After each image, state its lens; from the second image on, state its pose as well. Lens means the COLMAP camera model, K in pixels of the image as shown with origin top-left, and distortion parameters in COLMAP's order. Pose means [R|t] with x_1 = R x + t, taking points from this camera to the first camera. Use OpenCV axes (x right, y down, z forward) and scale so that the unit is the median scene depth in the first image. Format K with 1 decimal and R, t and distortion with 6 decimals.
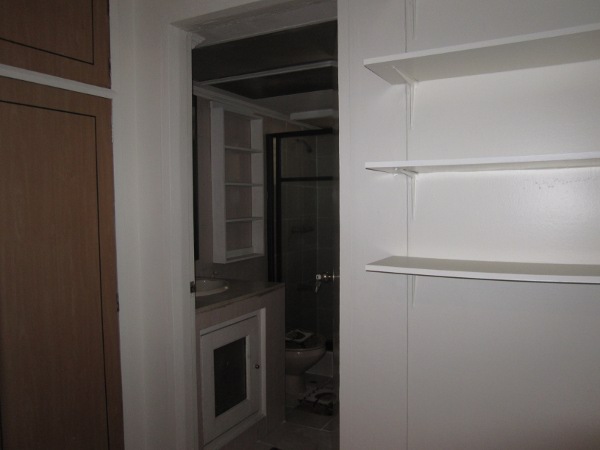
lens RADIAL K [[489.1, 0, 300.0], [0, 489.1, 225.0], [0, 0, 1]] dist [-0.043745, -0.001429]
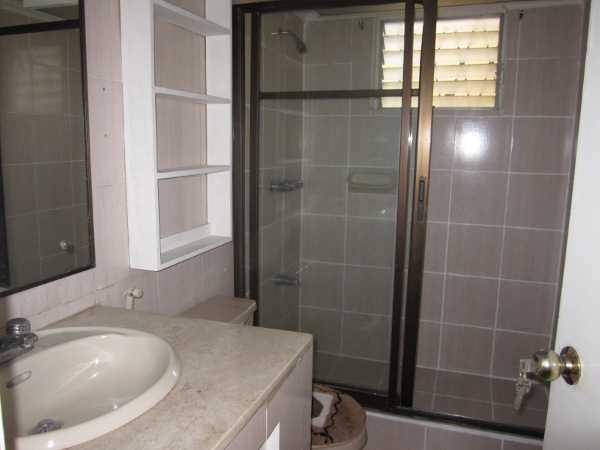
lens RADIAL K [[489.1, 0, 300.0], [0, 489.1, 225.0], [0, 0, 1]] dist [-0.043745, -0.001429]
pose [[0.987276, -0.001497, 0.159011, -0.084169], [-0.017904, 0.992552, 0.120502, -0.017791], [-0.158007, -0.121816, 0.979895, 0.482754]]
